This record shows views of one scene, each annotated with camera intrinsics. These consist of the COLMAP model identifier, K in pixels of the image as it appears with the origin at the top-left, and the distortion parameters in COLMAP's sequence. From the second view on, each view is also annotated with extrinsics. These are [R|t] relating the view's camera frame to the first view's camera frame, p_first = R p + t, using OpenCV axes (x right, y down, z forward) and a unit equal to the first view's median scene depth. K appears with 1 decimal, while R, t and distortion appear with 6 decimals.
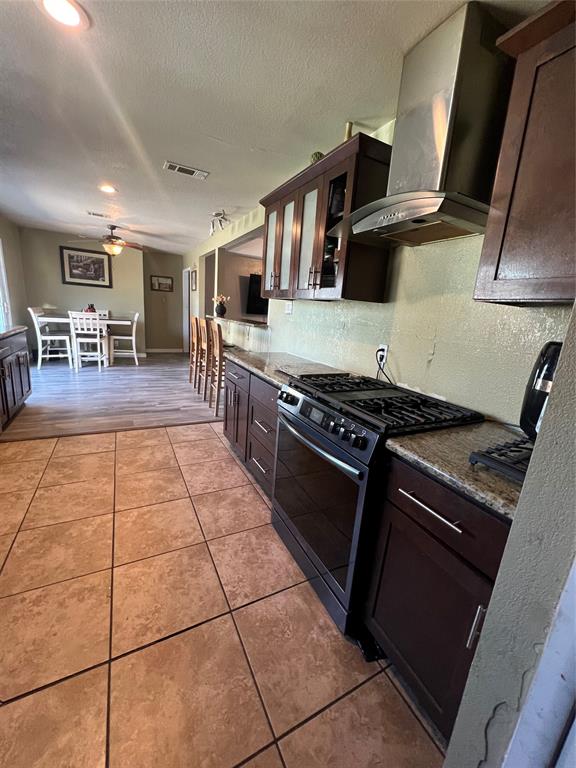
lens RADIAL K [[309.8, 0, 288.0], [0, 309.8, 384.0], [0, 0, 1]] dist [-0.000069, -0.000054]
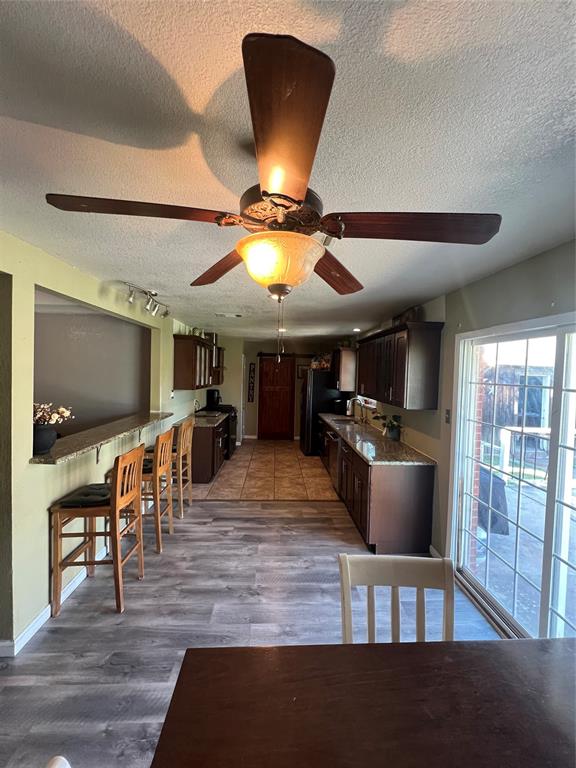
lens RADIAL K [[309.3, 0, 288.0], [0, 309.3, 384.0], [0, 0, 1]] dist [-0.001787, 0.000588]
pose [[-0.898042, -0.112509, 0.425279, -0.678025], [0.009081, 0.961795, 0.273622, -0.419666], [-0.439816, 0.249585, -0.862710, 1.210349]]
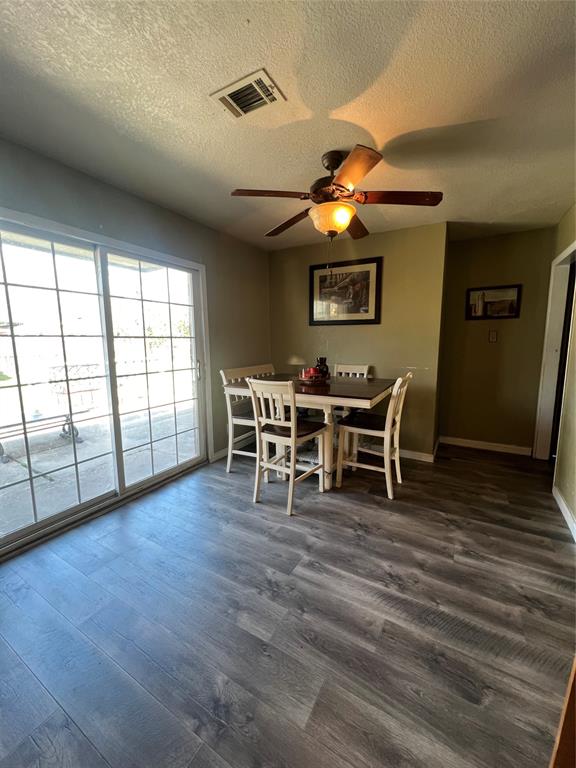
lens RADIAL K [[309.3, 0, 288.0], [0, 309.3, 384.0], [0, 0, 1]] dist [-0.001787, 0.000588]
pose [[0.532262, 0.046896, -0.845280, -0.269026], [-0.151438, 0.987634, -0.040565, -0.214924], [0.832925, 0.149599, 0.532782, 0.795491]]
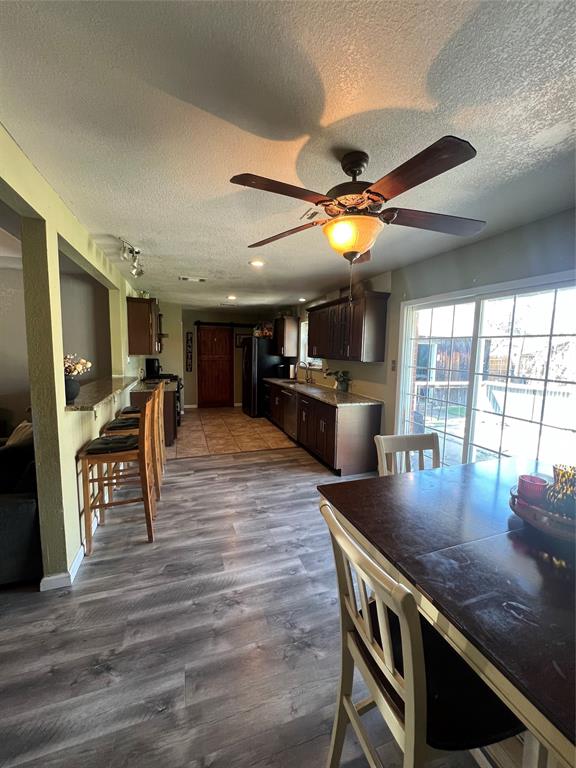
lens RADIAL K [[309.8, 0, 288.0], [0, 309.8, 384.0], [0, 0, 1]] dist [-0.000069, -0.000054]
pose [[-0.984195, -0.107022, 0.141088, -0.572967], [-0.053165, 0.938537, 0.341060, -0.406044], [-0.168917, 0.328169, -0.929394, 1.352655]]
